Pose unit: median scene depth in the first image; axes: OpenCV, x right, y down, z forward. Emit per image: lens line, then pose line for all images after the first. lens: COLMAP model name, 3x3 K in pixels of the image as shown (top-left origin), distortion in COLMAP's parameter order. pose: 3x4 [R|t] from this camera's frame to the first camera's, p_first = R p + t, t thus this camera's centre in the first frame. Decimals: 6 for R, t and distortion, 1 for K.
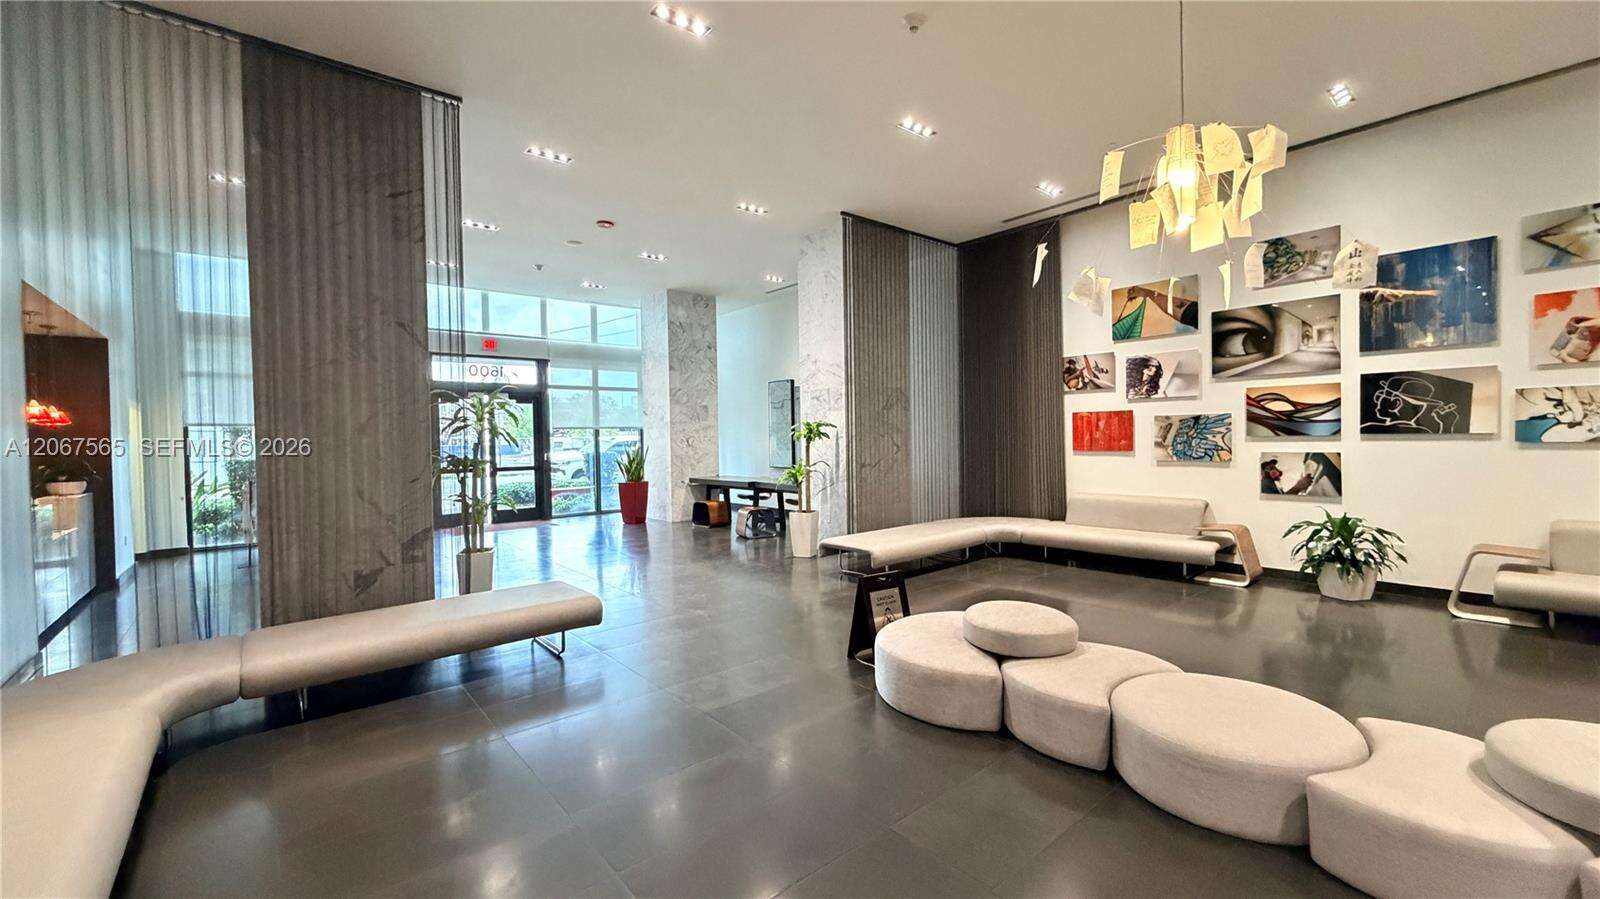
lens RADIAL K [[644.1, 0, 800.0], [0, 644.1, 449.5], [0, 0, 1]] dist [0.000732, 0.000223]
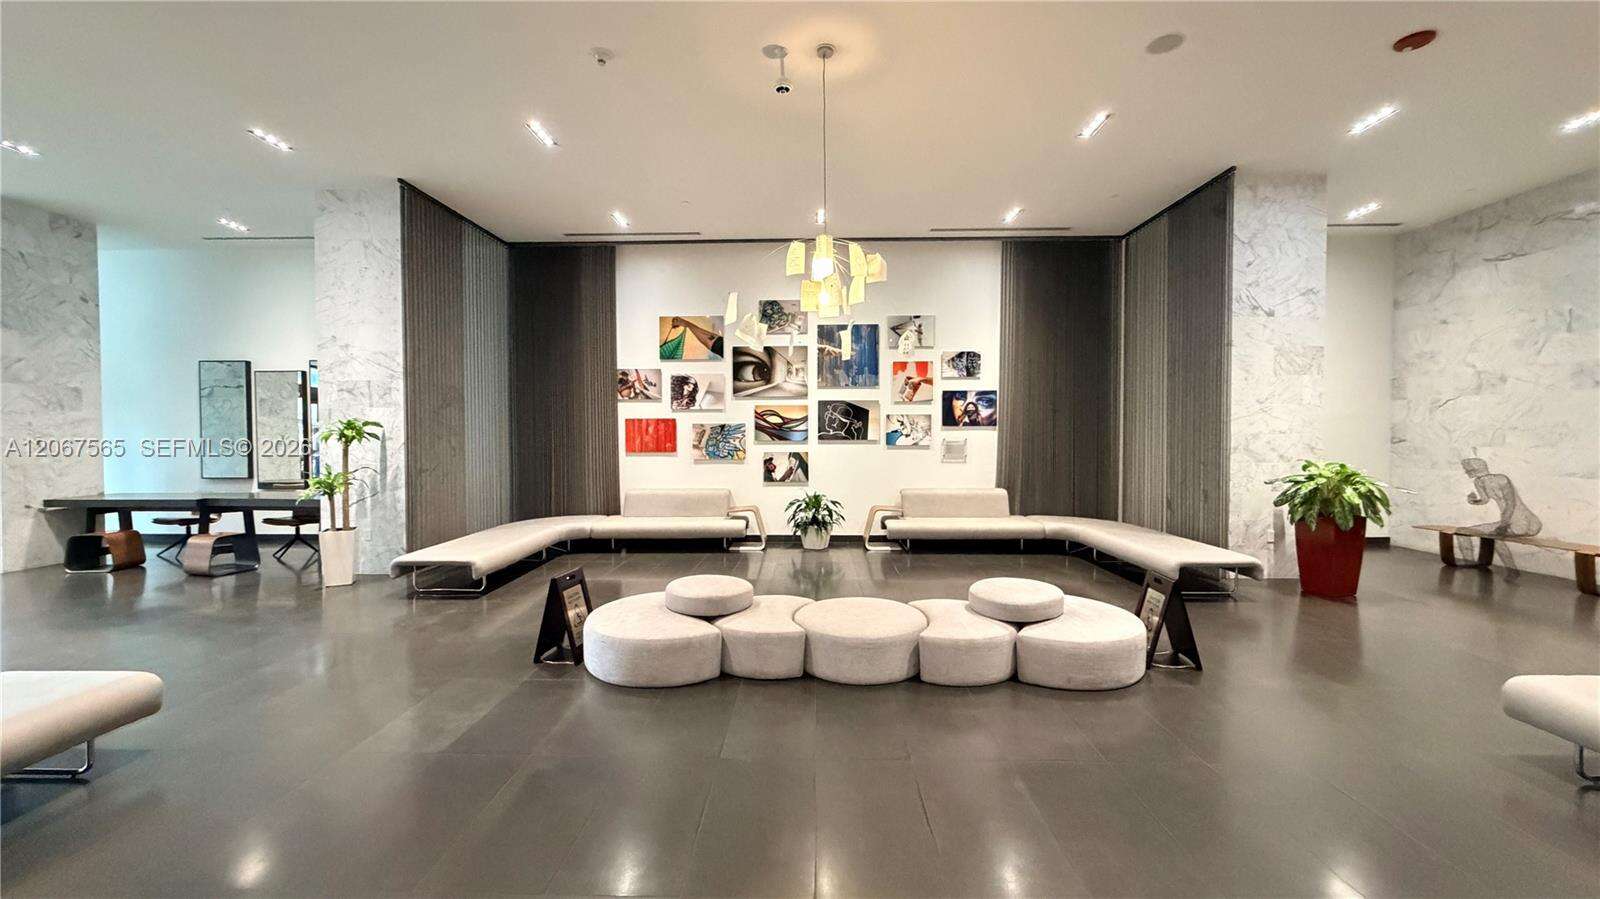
lens RADIAL K [[644.1, 0, 800.0], [0, 644.1, 449.5], [0, 0, 1]] dist [0.000732, 0.000223]
pose [[0.659982, -0.004254, 0.751269, -0.274196], [0.006523, 0.999979, -0.000068, -0.001111], [-0.751253, 0.004946, 0.659996, 0.027045]]
